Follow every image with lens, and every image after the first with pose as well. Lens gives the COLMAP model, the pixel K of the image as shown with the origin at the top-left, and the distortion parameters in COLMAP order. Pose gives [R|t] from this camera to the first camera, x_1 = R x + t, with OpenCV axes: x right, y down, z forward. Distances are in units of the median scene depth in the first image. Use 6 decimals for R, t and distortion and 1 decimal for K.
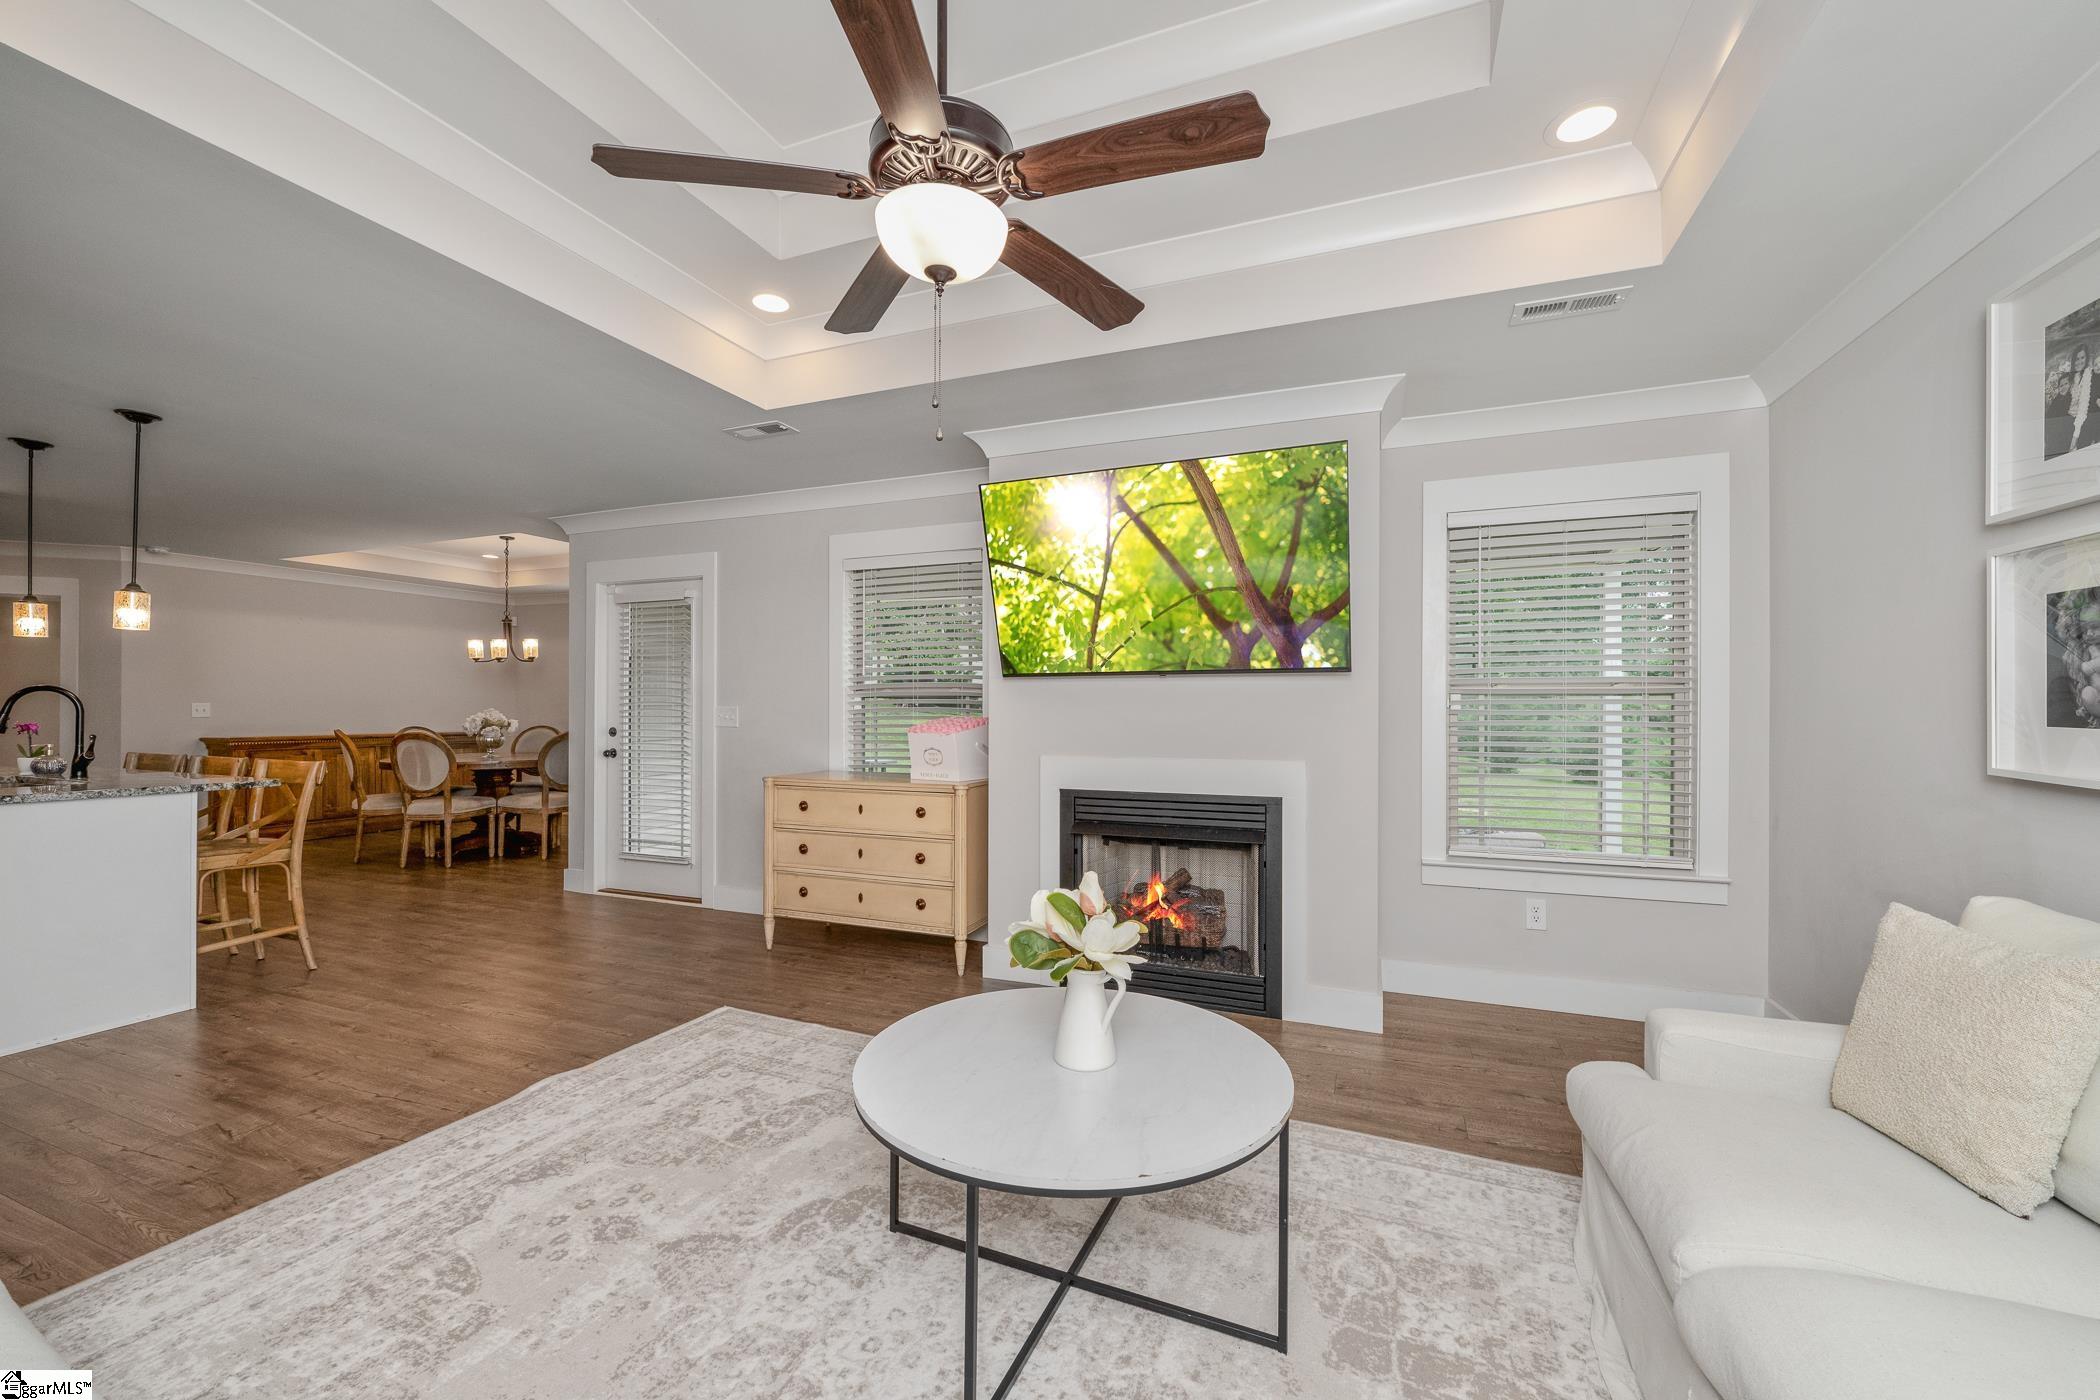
lens RADIAL K [[830.9, 0, 1050.0], [0, 830.9, 700.0], [0, 0, 1]] dist [-0.000476, -0.000151]
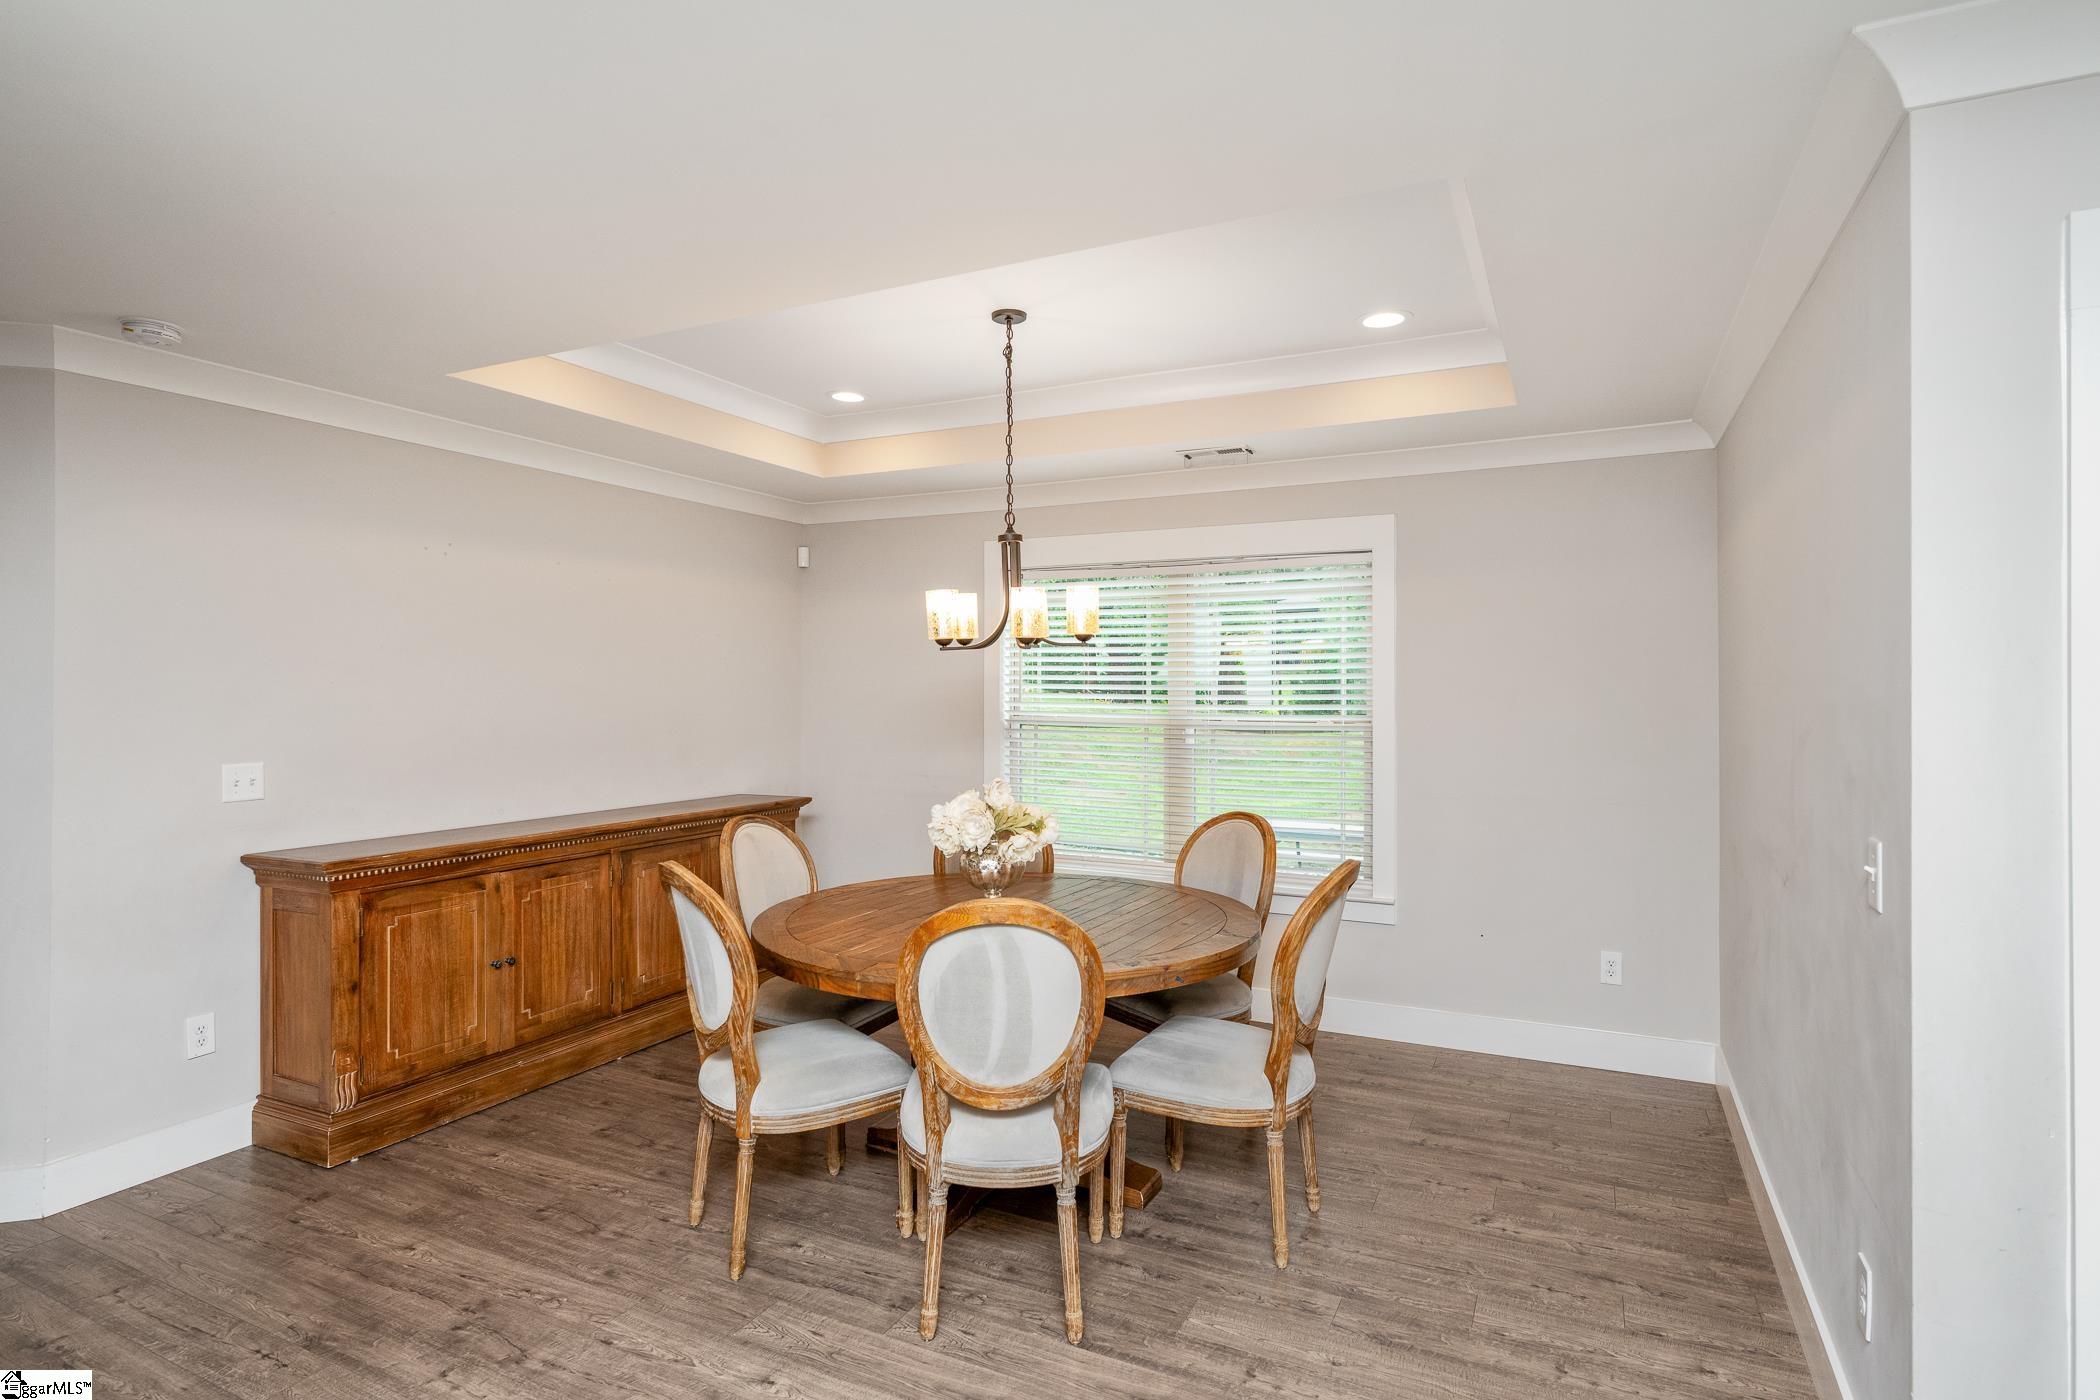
lens RADIAL K [[1071.3, 0, 1050.0], [0, 1071.3, 700.0], [0, 0, 1]] dist [0.000116, -0.000022]
pose [[0.996265, -0.006697, -0.086089, -1.105689], [0.007792, 0.999893, 0.012393, -0.051328], [0.085997, -0.013018, 0.996210, 0.983490]]
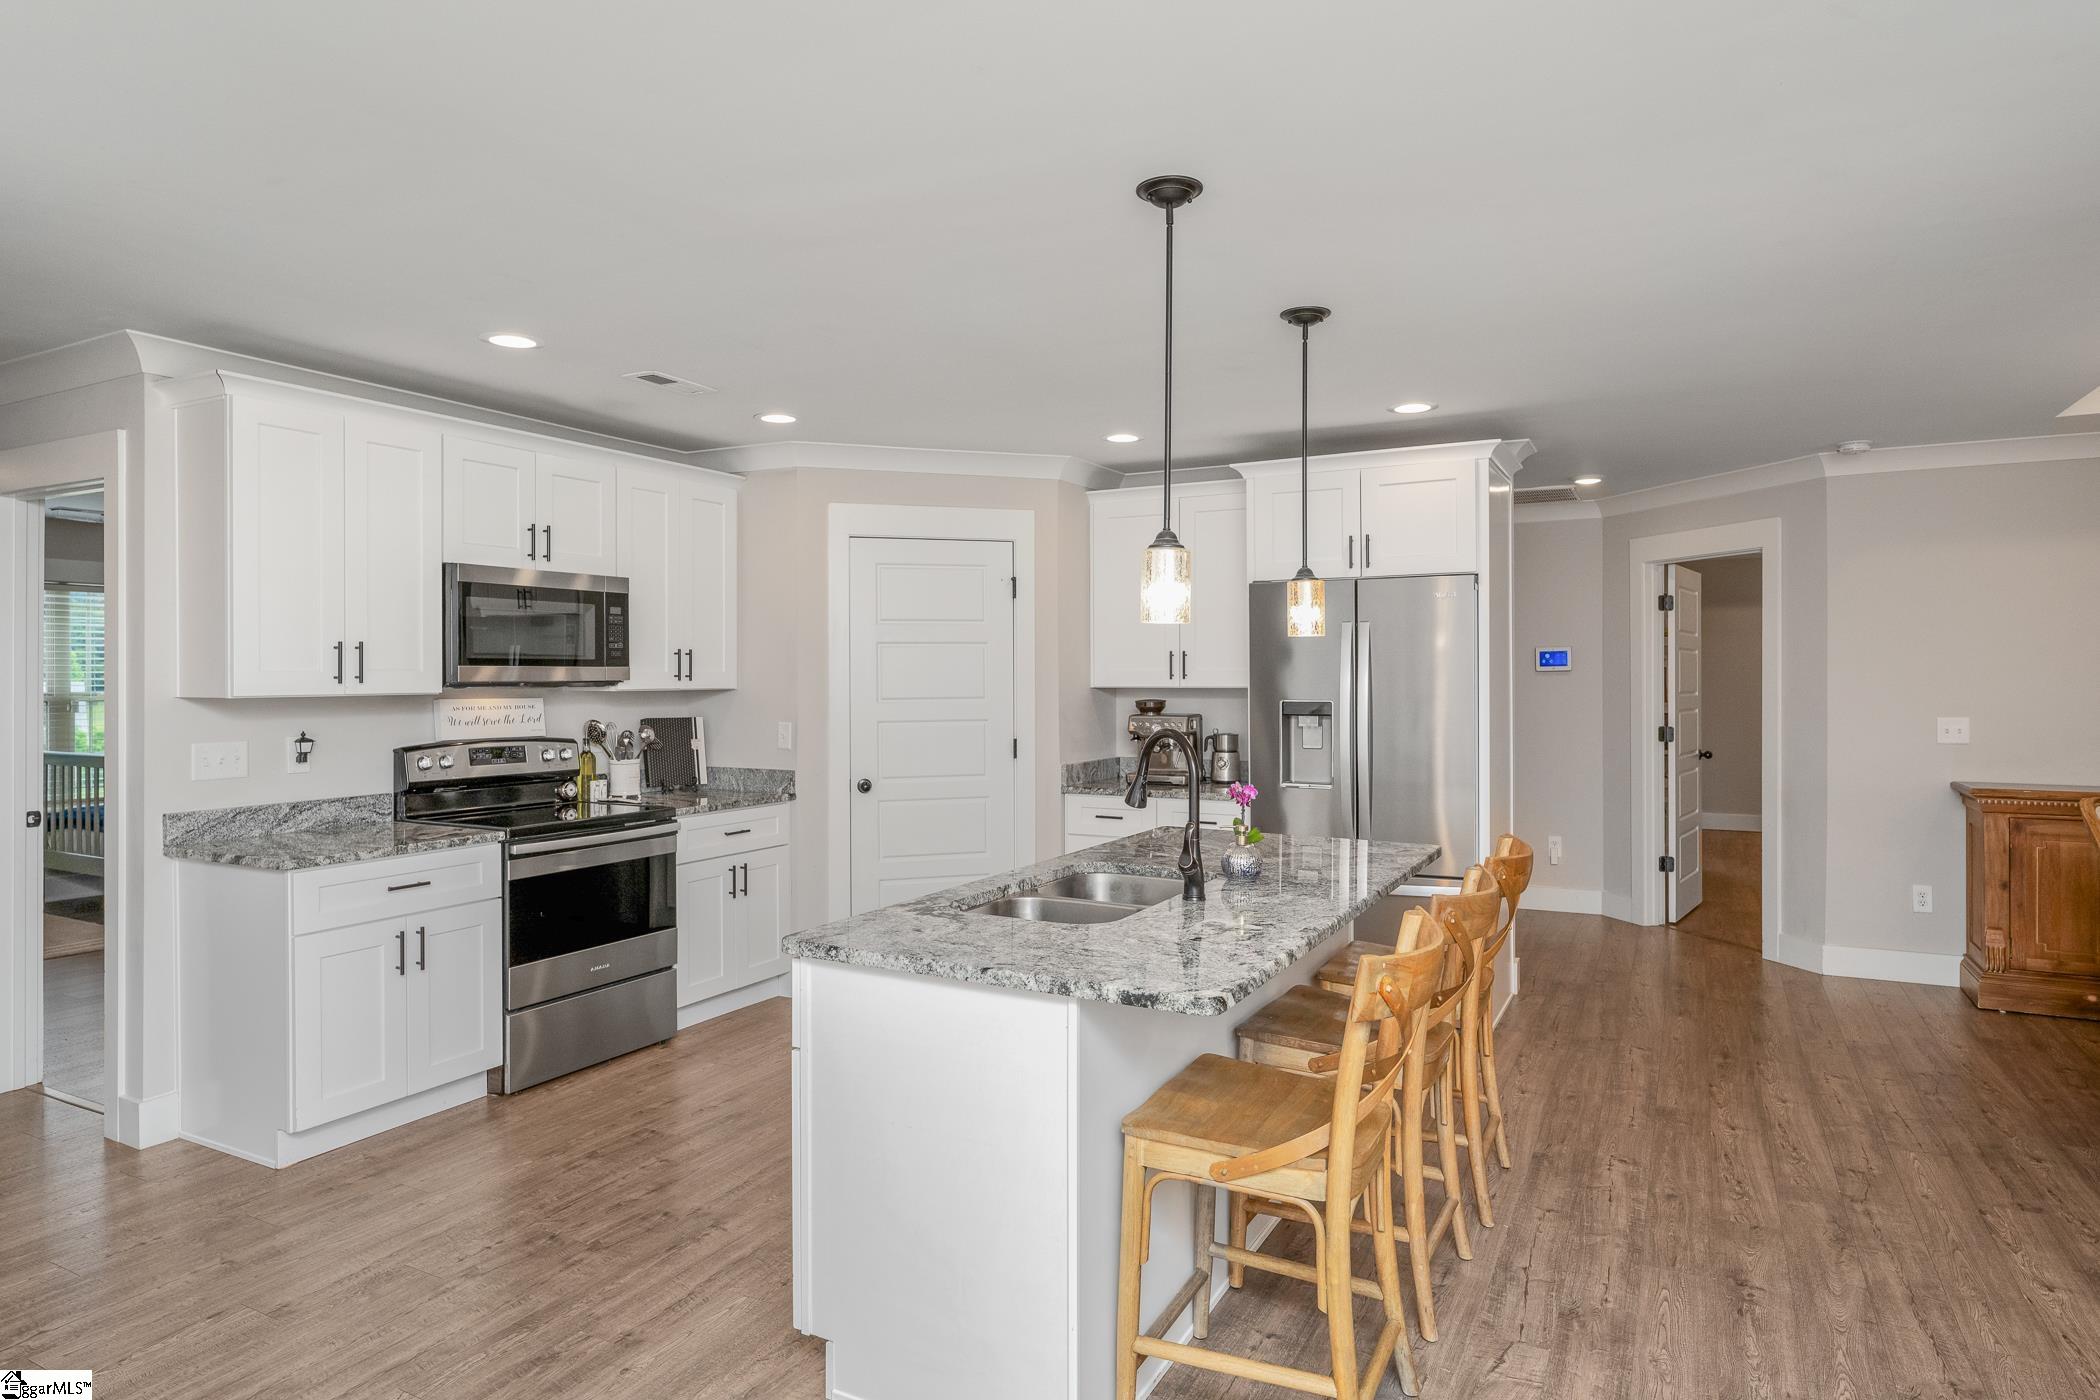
lens RADIAL K [[1182.8, 0, 1050.0], [0, 1182.8, 700.0], [0, 0, 1]] dist [0.001817, 0.000700]
pose [[-0.104747, 0.011300, -0.994435, -0.355530], [0.014171, 0.999851, 0.009869, -0.042199], [0.994398, -0.013059, -0.104892, 0.901599]]
